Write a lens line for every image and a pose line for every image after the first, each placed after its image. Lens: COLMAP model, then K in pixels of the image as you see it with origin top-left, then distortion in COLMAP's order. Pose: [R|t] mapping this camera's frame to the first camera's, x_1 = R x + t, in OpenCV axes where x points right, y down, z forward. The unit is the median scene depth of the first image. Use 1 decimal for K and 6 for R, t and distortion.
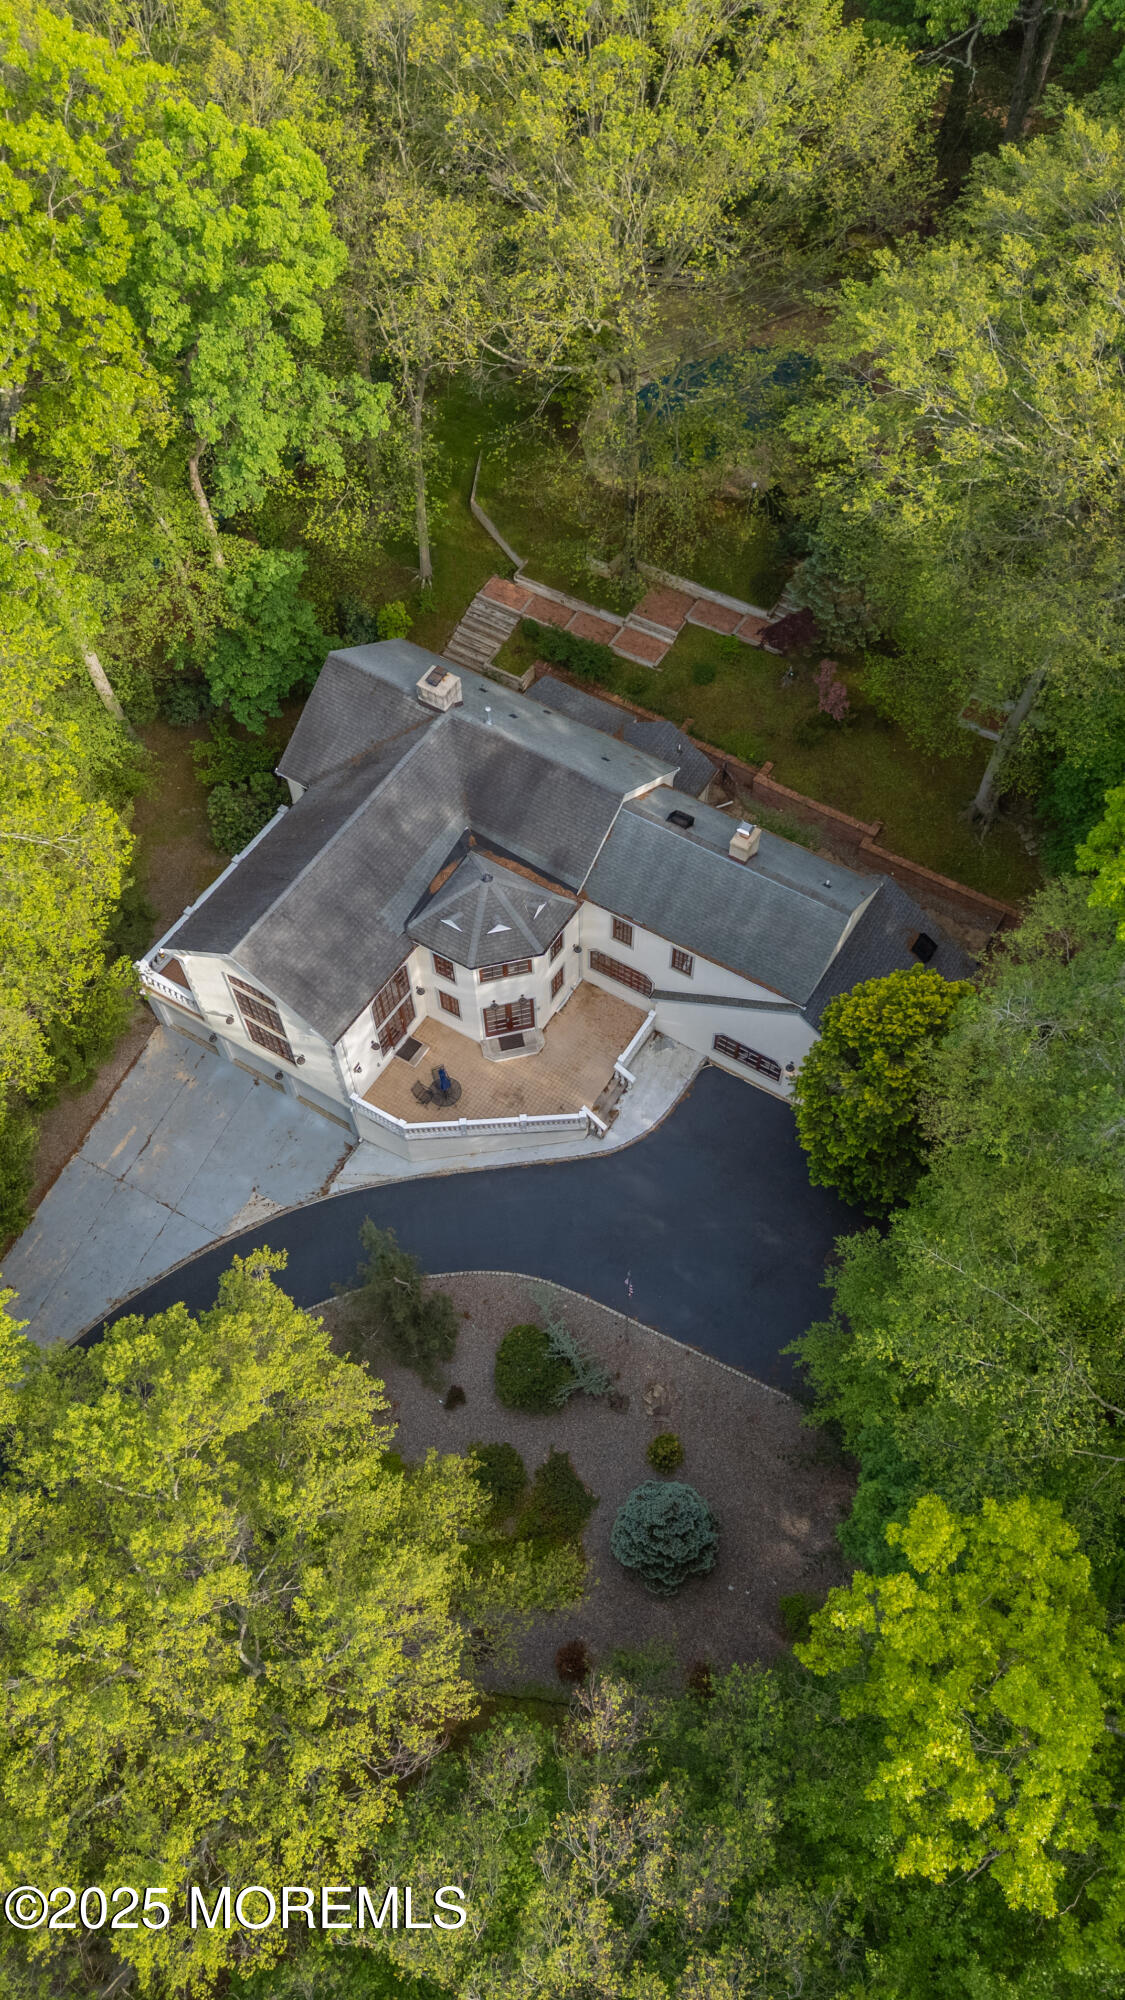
lens RADIAL K [[1418.0, 0, 568.7], [0, 1418.0, 998.2], [0, 0, 1]] dist [0.022654, -0.010238]
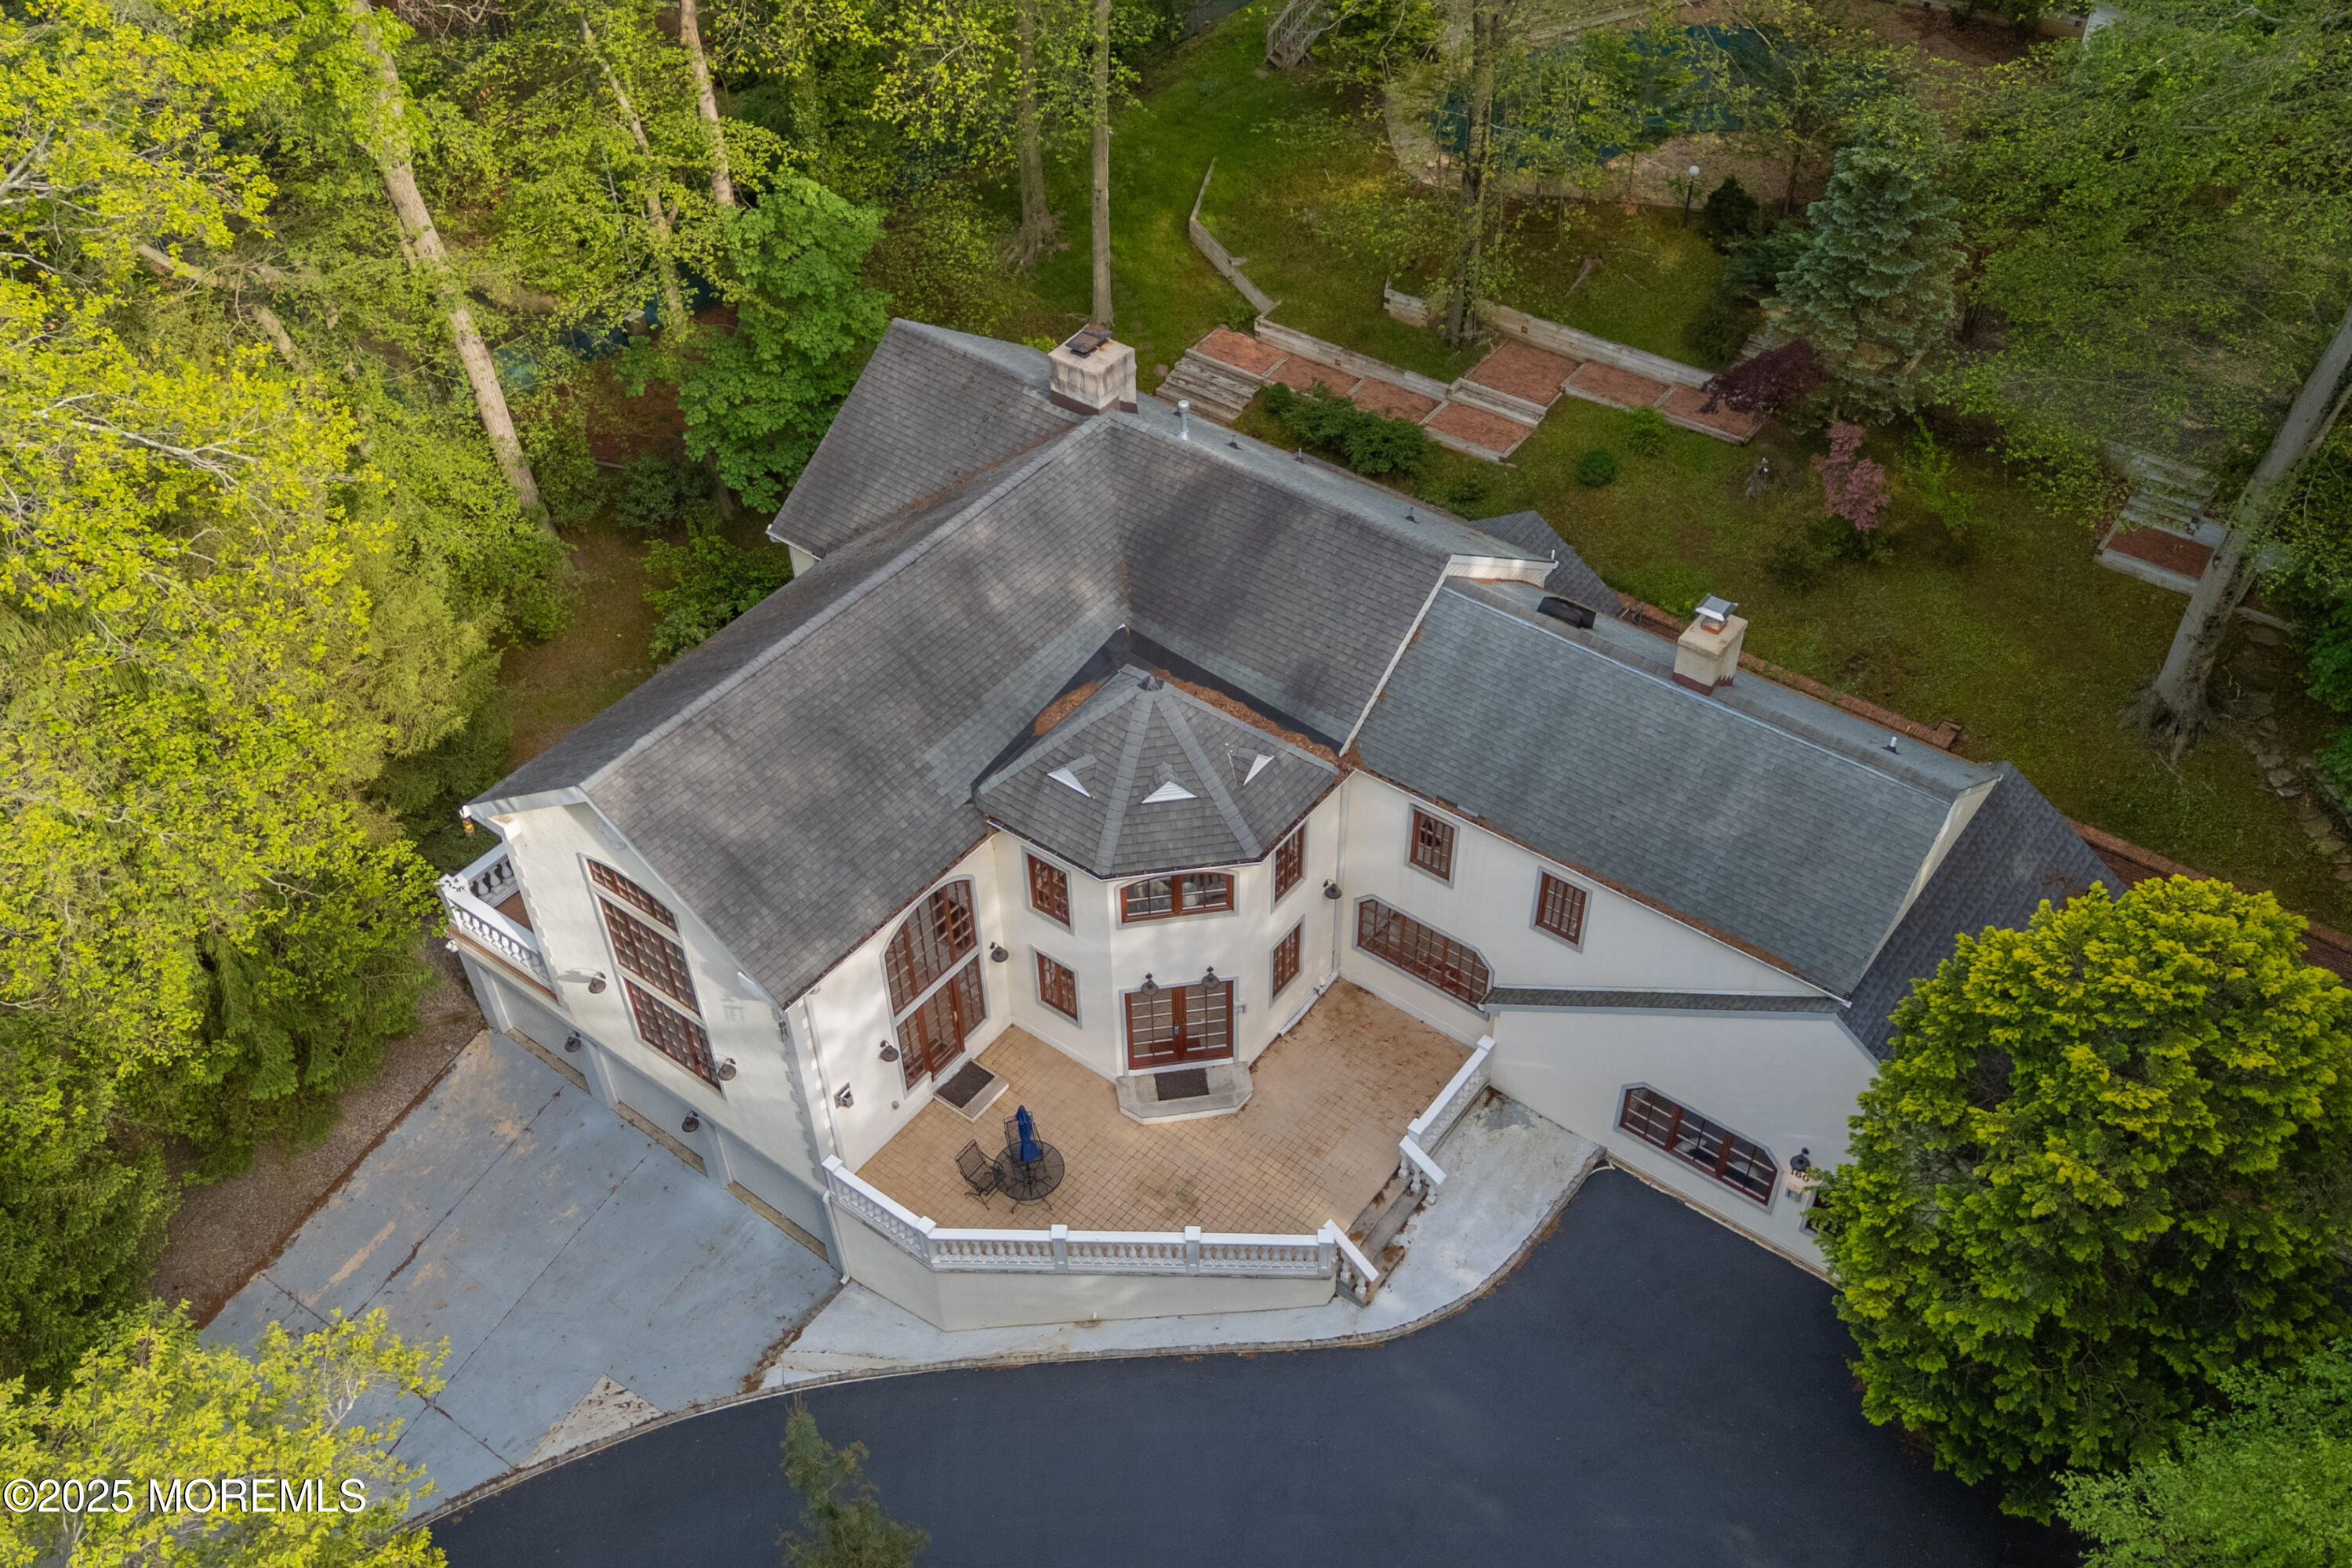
lens RADIAL K [[2003.8, 0, 1170.8], [0, 2003.8, 778.8], [0, 0, 1]] dist [0.027294, -0.025956]
pose [[0.995157, 0.058512, -0.078982, 0.002754], [-0.076967, 0.963636, -0.255894, 0.106617], [0.061137, 0.260734, 0.963473, 0.341954]]
